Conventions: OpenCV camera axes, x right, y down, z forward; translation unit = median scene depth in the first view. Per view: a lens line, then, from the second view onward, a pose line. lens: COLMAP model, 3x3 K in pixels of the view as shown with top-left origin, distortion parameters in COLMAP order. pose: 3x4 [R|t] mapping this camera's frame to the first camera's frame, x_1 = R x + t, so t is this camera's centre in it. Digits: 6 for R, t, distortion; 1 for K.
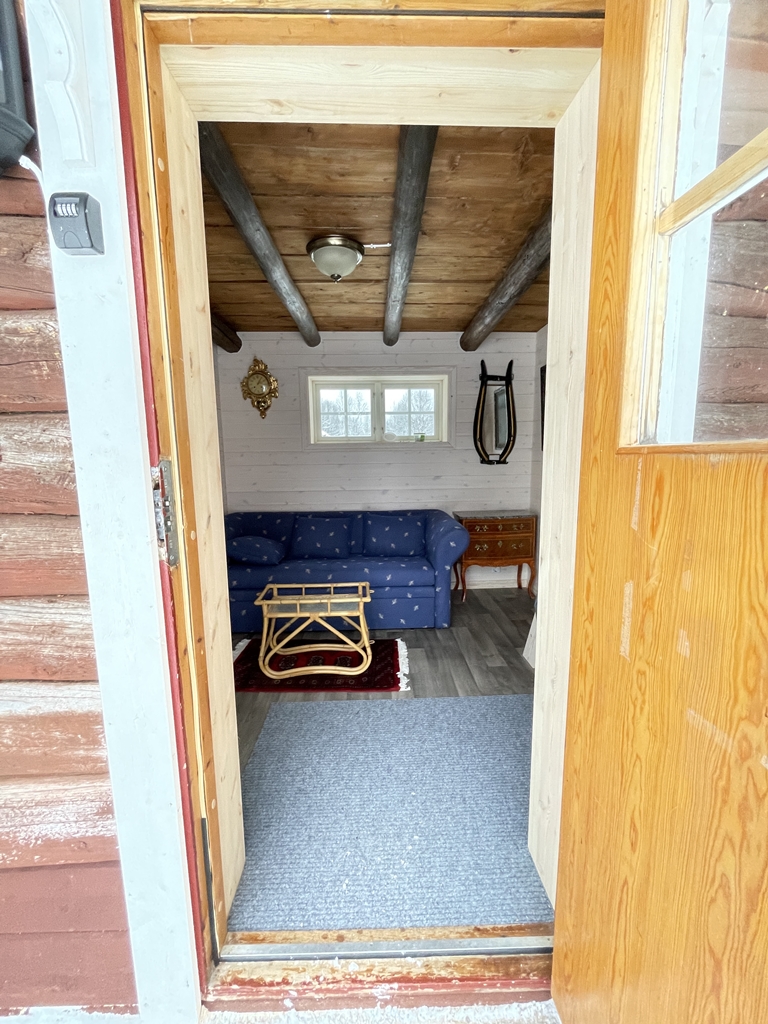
lens RADIAL K [[412.3, 0, 384.0], [0, 412.3, 512.0], [0, 0, 1]] dist [0.000376, -0.000062]
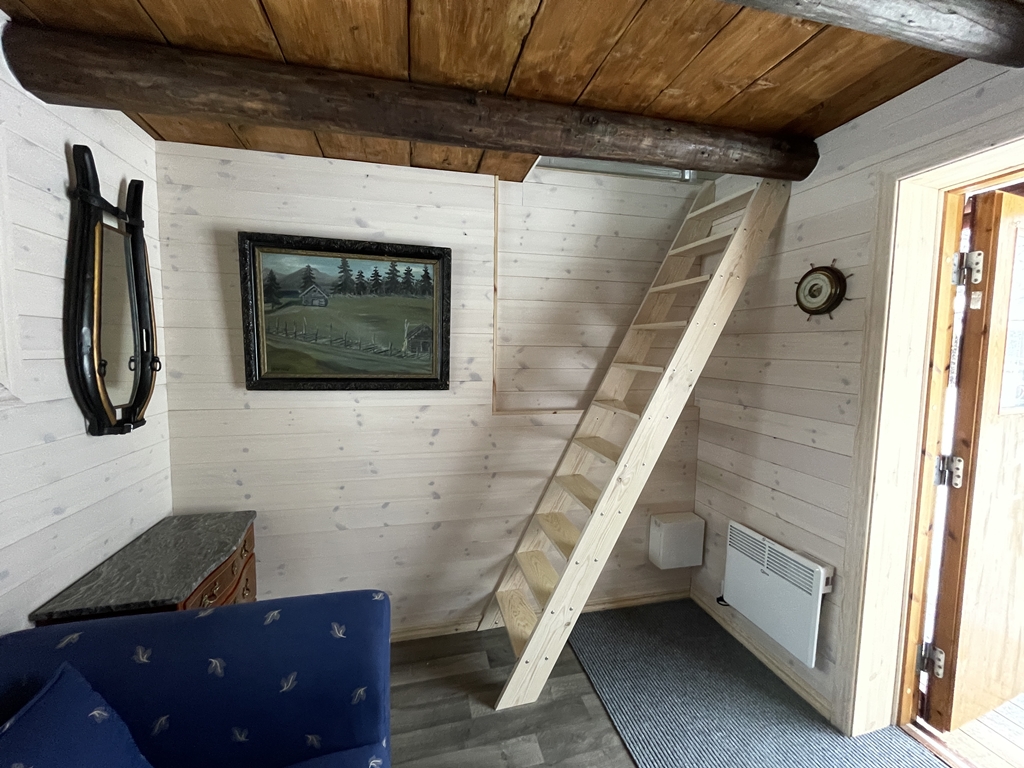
lens RADIAL K [[412.3, 0, 512.0], [0, 412.3, 384.0], [0, 0, 1]] dist [0.000376, -0.000062]
pose [[-0.220368, -0.066658, 0.973137, -0.192350], [0.119403, 0.988316, 0.094737, -0.158197], [-0.968081, 0.137072, -0.209834, 0.746644]]
